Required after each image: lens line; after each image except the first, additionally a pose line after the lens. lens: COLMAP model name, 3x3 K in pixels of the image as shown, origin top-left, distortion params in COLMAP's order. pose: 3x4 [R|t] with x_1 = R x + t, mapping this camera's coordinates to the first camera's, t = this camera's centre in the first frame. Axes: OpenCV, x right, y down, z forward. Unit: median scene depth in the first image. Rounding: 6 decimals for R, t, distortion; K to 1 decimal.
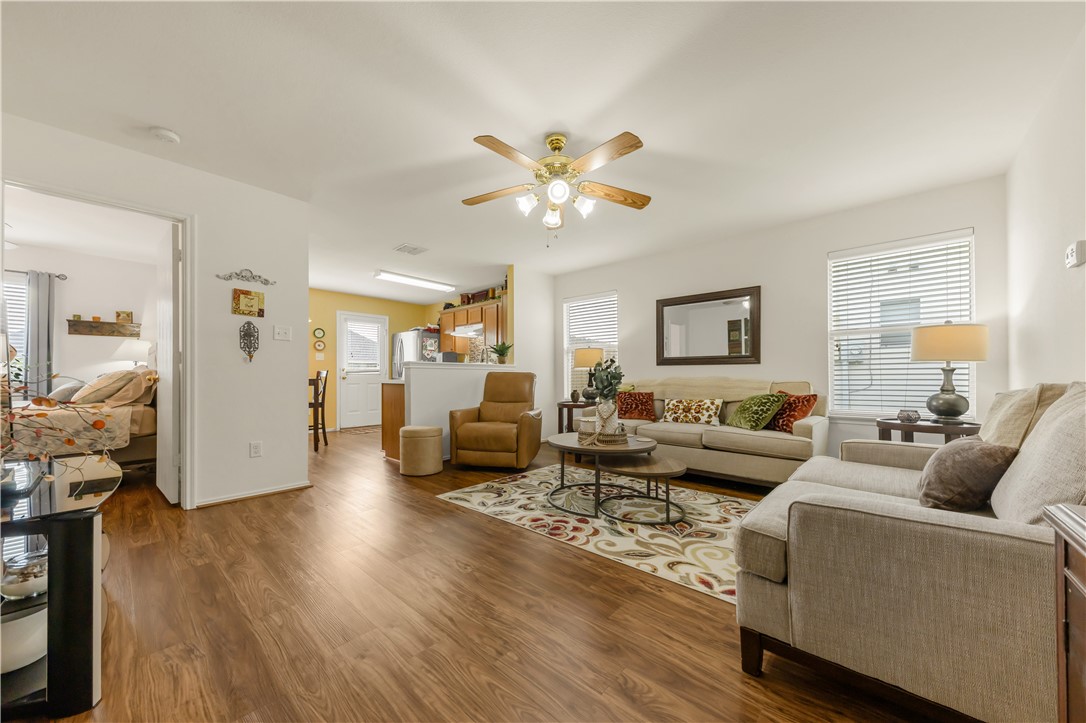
lens RADIAL K [[394.8, 0, 557.3], [0, 394.8, 374.9], [0, 0, 1]] dist [0.005813, -0.000141]
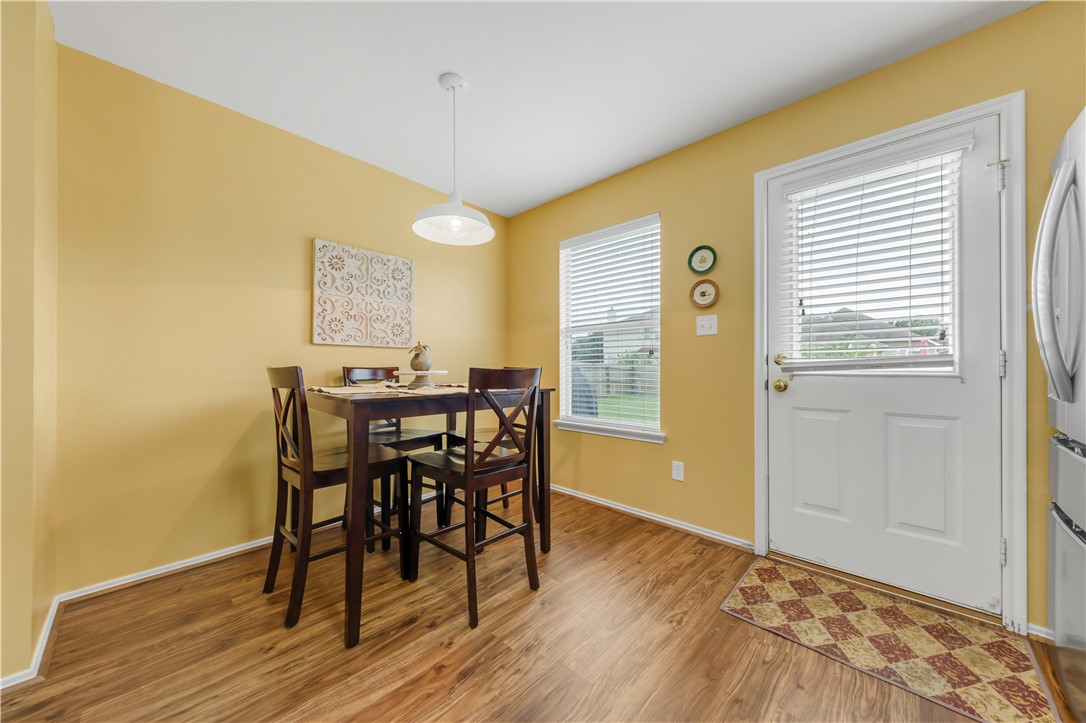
lens RADIAL K [[377.7, 0, 543.0], [0, 377.7, 361.5], [0, 0, 1]] dist [0.001141, -0.000207]
pose [[-0.047474, -0.004831, -0.998861, -0.244127], [0.008050, 0.999954, -0.005219, -0.011899], [0.998840, -0.008289, -0.047433, 0.839127]]
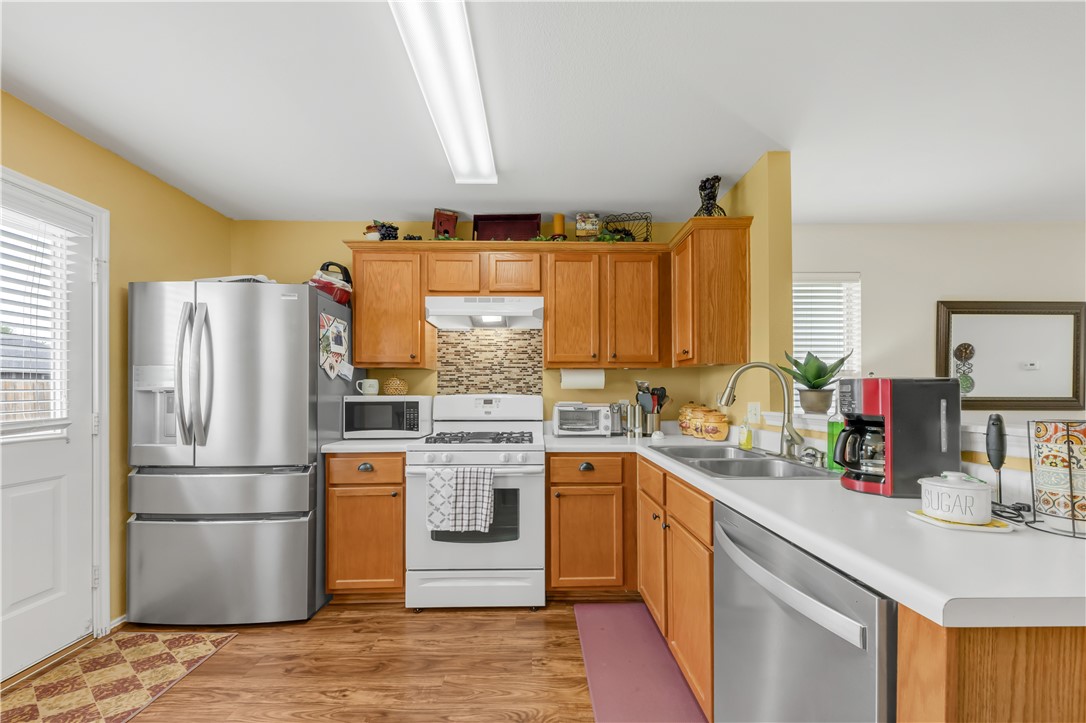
lens RADIAL K [[387.8, 0, 544.6], [0, 387.8, 391.2], [0, 0, 1]] dist [0.012523, -0.003297]
pose [[0.747646, 0.007632, 0.664053, -0.421314], [-0.004736, 0.999970, -0.006160, -0.032273], [-0.664080, 0.001460, 0.747660, 0.676699]]
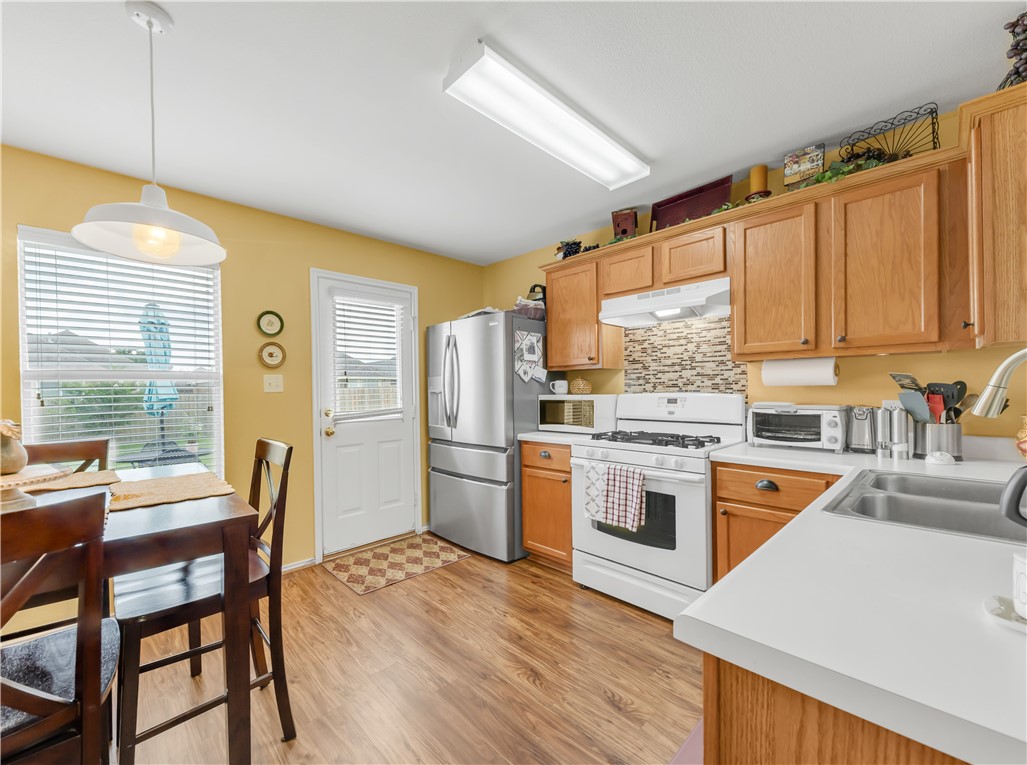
lens RADIAL K [[422.1, 0, 463.5], [0, 422.1, 392.8], [0, 0, 1]] dist [0.007334, -0.000073]
pose [[0.989488, -0.008733, -0.144354, -0.339258], [0.010712, 0.999859, 0.012935, -0.038688], [0.144221, -0.014346, 0.989441, 0.589069]]
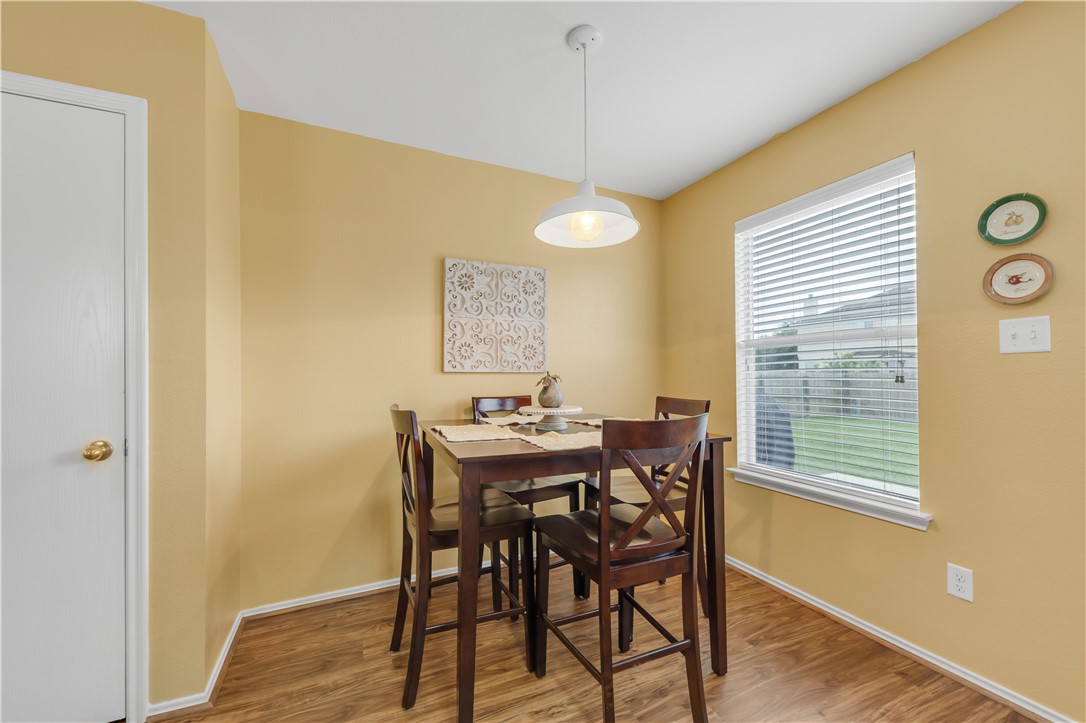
lens RADIAL K [[423.7, 0, 540.2], [0, 423.7, 372.5], [0, 0, 1]] dist [0.016367, -0.009220]
pose [[-0.419435, 0.009562, -0.907735, -0.289299], [0.021293, 0.999773, 0.000692, -0.030750], [0.907536, -0.019038, -0.419543, 0.837800]]
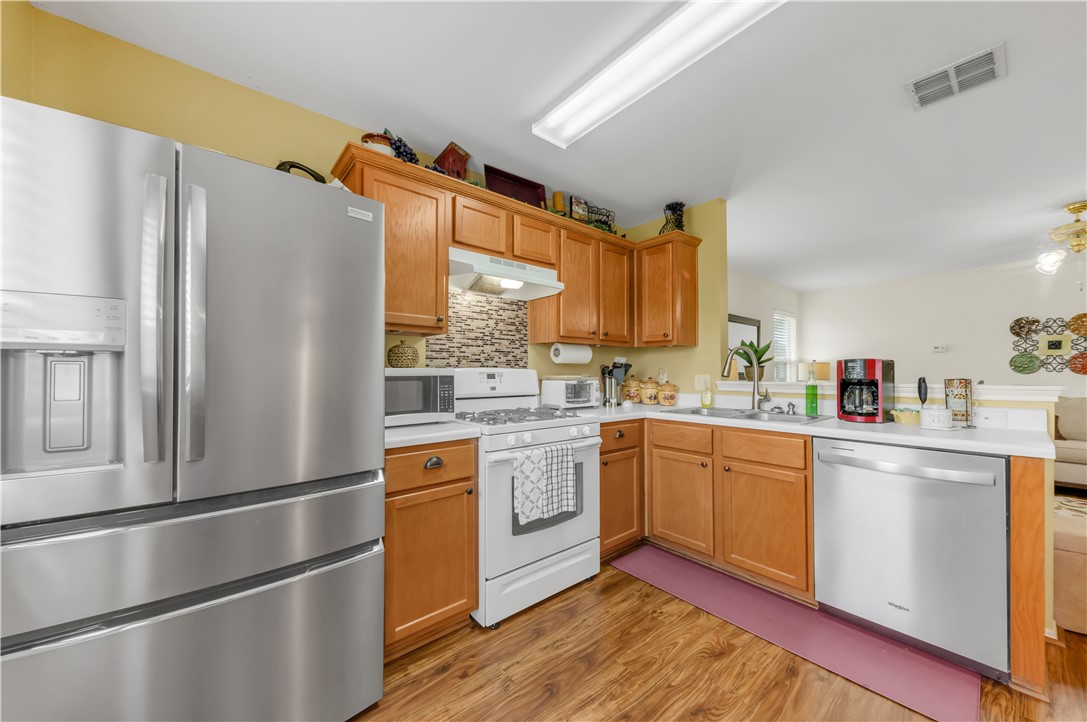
lens RADIAL K [[392.9, 0, 546.9], [0, 392.9, 365.5], [0, 0, 1]] dist [0.007013, -0.000098]
pose [[0.164797, 0.019666, 0.986131, -0.545625], [-0.006404, 0.999801, -0.018868, -0.026980], [-0.986307, -0.003206, 0.164891, 0.899994]]
